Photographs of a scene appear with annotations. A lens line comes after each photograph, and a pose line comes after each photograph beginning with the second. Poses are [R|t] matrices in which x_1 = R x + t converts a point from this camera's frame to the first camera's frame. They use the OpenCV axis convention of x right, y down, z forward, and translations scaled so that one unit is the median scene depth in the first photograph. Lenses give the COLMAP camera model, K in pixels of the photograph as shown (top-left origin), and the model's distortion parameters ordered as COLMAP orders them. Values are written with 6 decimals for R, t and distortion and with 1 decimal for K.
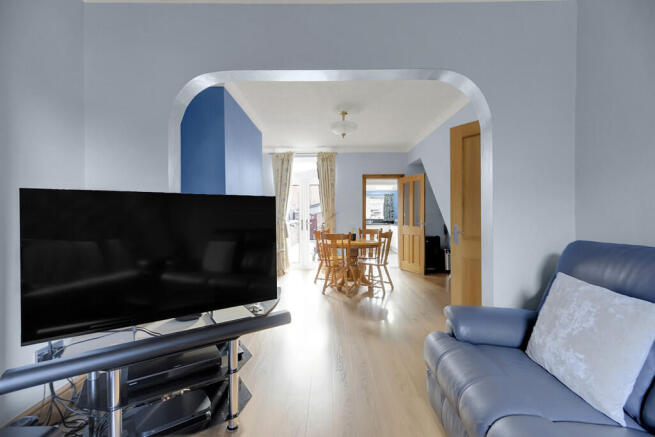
lens RADIAL K [[274.1, 0, 329.4], [0, 274.1, 215.2], [0, 0, 1]] dist [-0.001261, -0.000169]
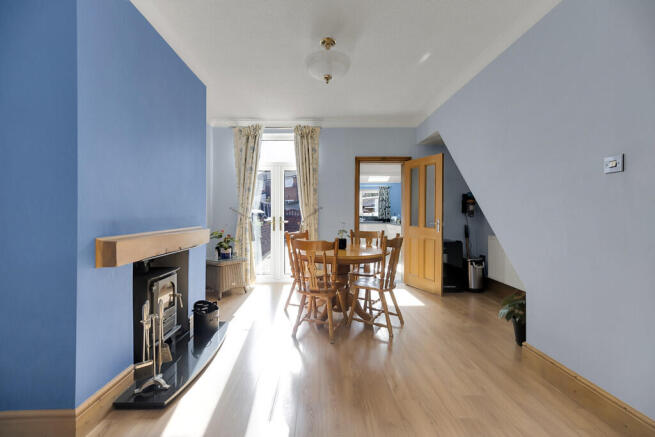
lens RADIAL K [[274.1, 0, 329.4], [0, 274.1, 215.2], [0, 0, 1]] dist [-0.001261, -0.000169]
pose [[0.999129, 0.006104, 0.041276, 0.024539], [-0.006598, 0.999908, 0.011847, 0.002094], [-0.041200, -0.012109, 0.999078, 0.293703]]
